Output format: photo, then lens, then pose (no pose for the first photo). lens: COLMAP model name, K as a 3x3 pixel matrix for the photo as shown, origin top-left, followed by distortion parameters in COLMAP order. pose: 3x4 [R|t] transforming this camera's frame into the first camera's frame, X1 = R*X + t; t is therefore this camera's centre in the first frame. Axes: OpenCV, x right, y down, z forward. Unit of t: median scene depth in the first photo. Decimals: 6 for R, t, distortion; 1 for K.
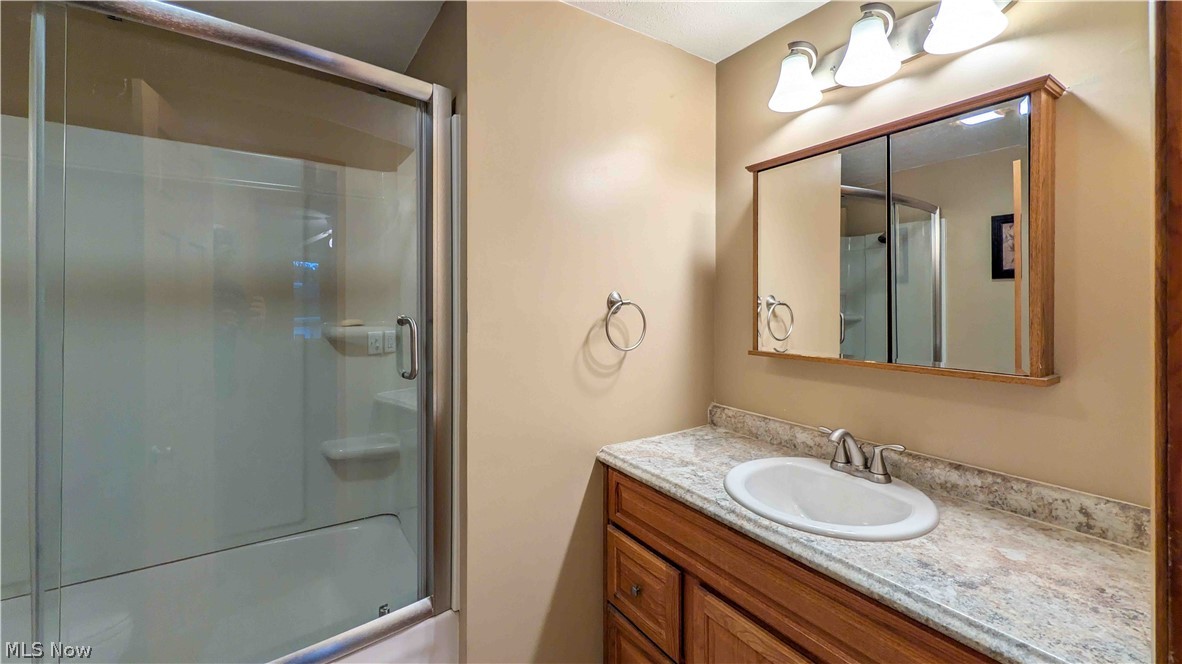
lens RADIAL K [[473.5, 0, 579.8], [0, 473.5, 326.8], [0, 0, 1]] dist [0.001914, 0.000066]
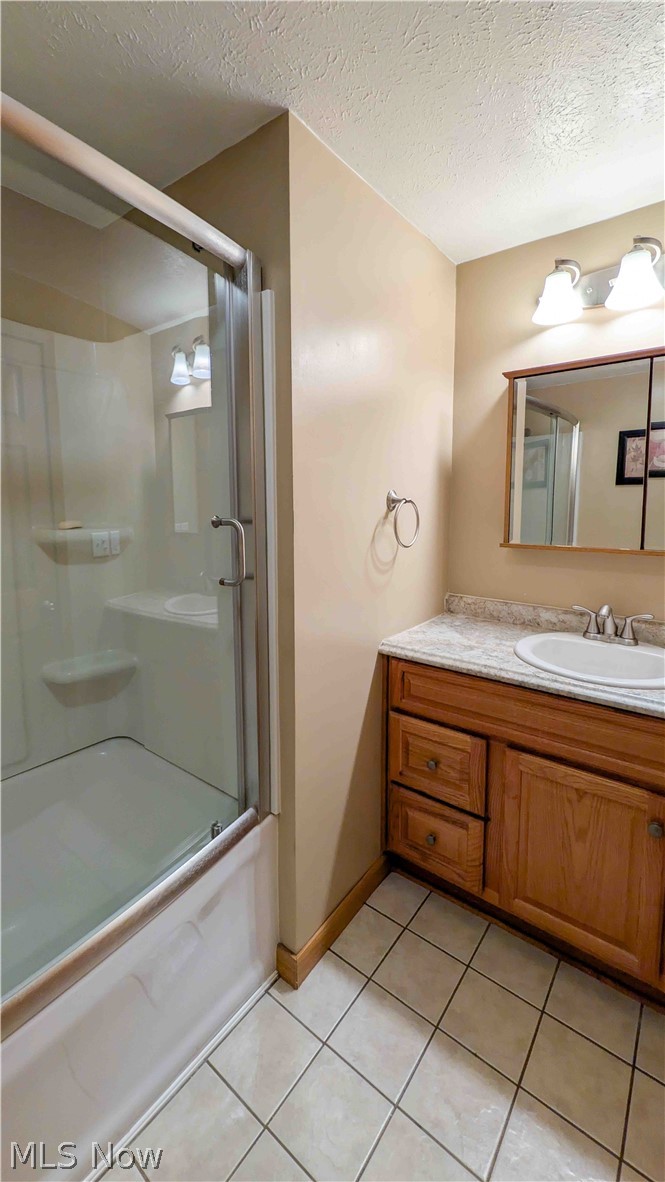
lens RADIAL K [[480.5, 0, 329.2], [0, 480.5, 570.2], [0, 0, 1]] dist [0.001987, -0.003875]
pose [[0.949882, -0.048220, 0.308867, -0.403221], [0.017788, 0.994768, 0.100596, -0.008774], [-0.312101, -0.090060, 0.945771, 0.052833]]
